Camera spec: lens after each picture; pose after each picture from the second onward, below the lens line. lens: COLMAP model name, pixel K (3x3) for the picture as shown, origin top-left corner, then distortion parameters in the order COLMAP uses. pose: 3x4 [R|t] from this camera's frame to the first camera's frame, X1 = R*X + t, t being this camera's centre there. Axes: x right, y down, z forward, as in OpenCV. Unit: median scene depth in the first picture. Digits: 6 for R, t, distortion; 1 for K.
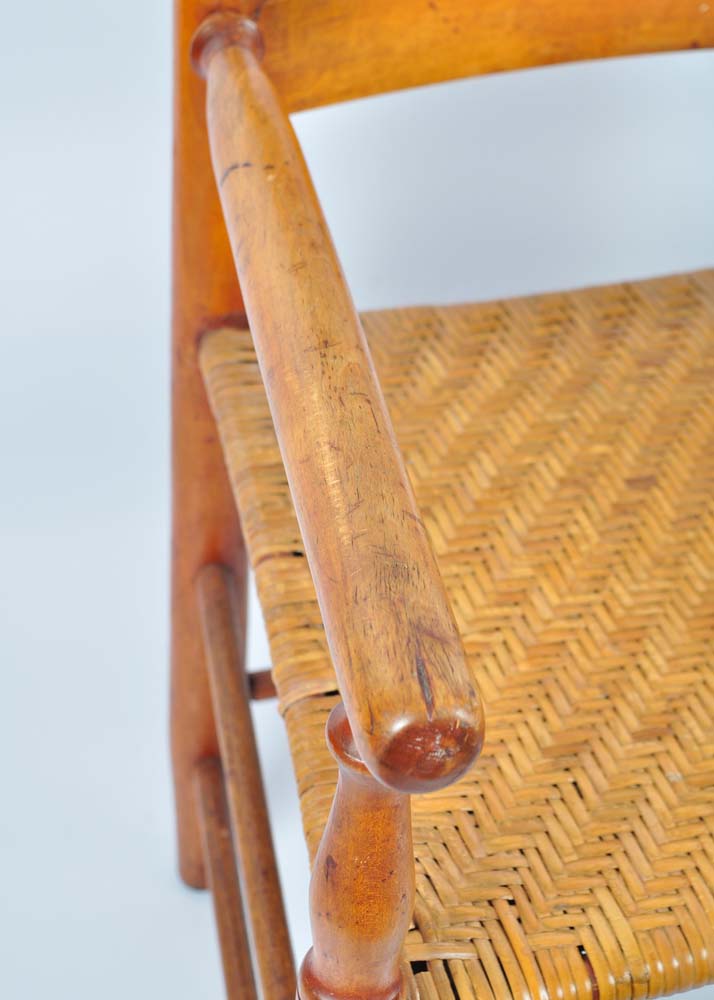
lens RADIAL K [[2460.4, 0, 357.0], [0, 2460.4, 500.0], [0, 0, 1]] dist [0.070707, 0.431363]
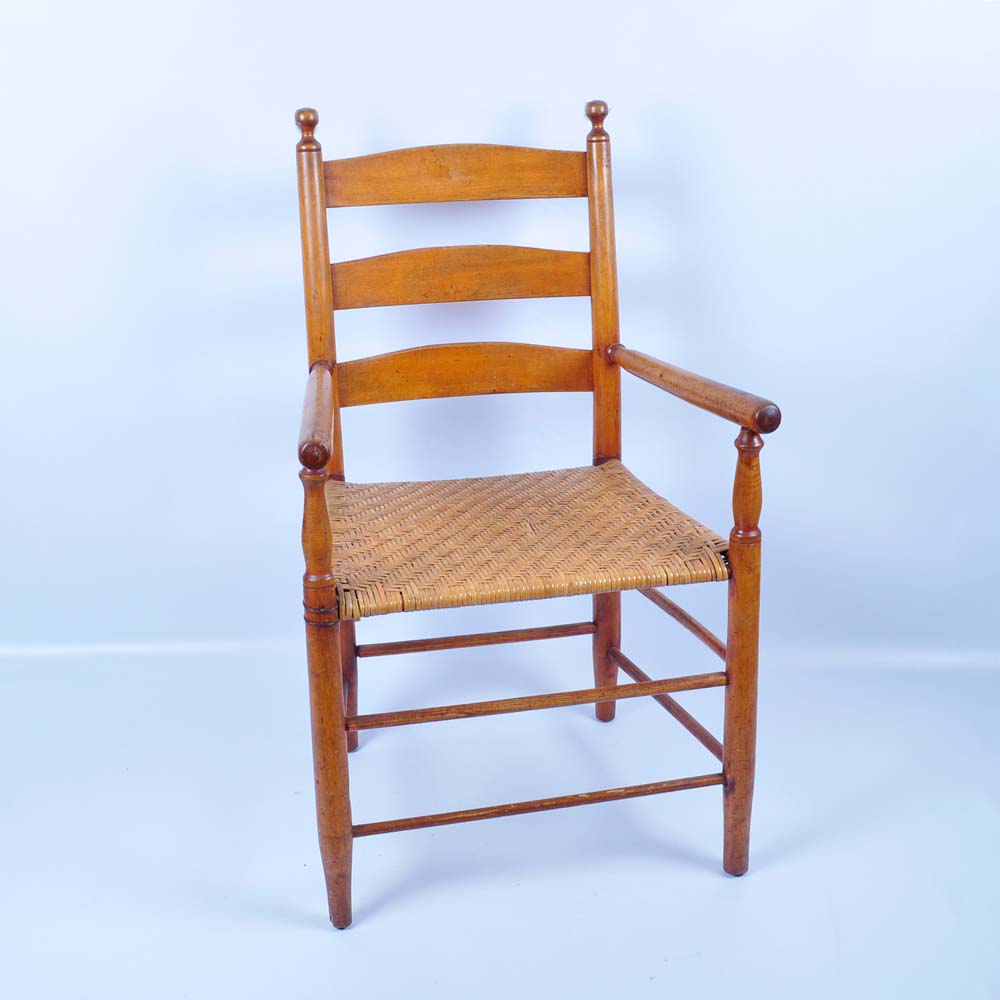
lens RADIAL K [[1652.8, 0, 502.7], [0, 1652.8, 501.9], [0, 0, 1]] dist [0.007037, -0.073406]
pose [[0.991645, -0.043202, -0.121551, 0.450779], [-0.007721, 0.920688, -0.390223, 0.840937], [0.128769, 0.387901, 0.912662, -0.899017]]
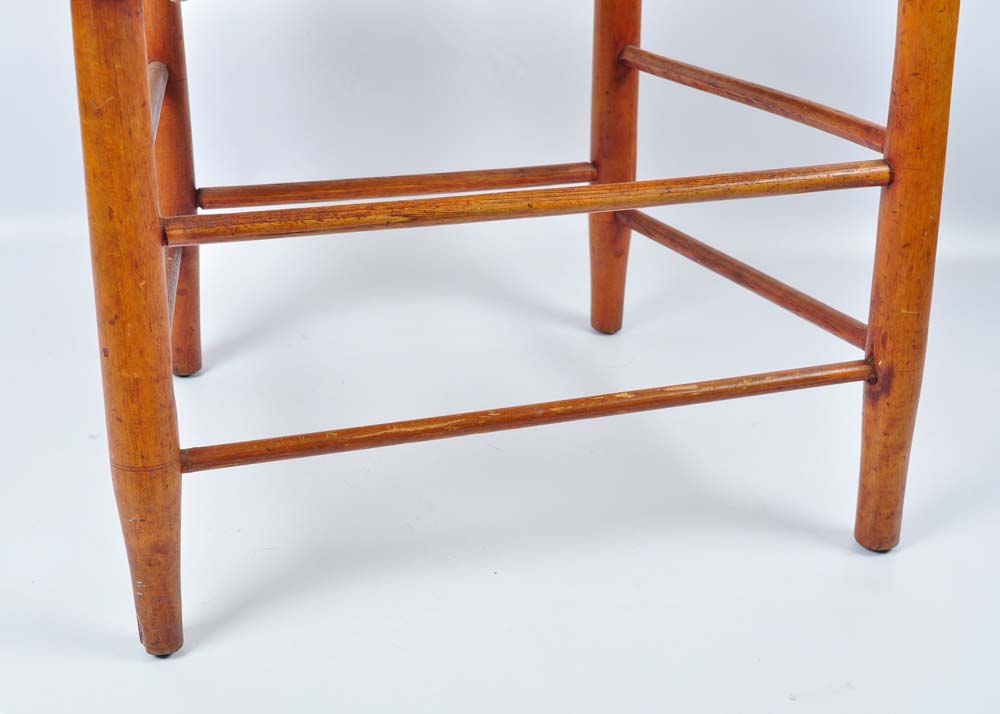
lens RADIAL K [[1579.6, 0, 498.0], [0, 1579.6, 332.8], [0, 0, 1]] dist [-0.017653, -0.024348]
pose [[0.997941, -0.050623, -0.039376, 0.239585], [0.031778, 0.923602, -0.382034, 0.727844], [0.055707, 0.379996, 0.923309, 0.179587]]
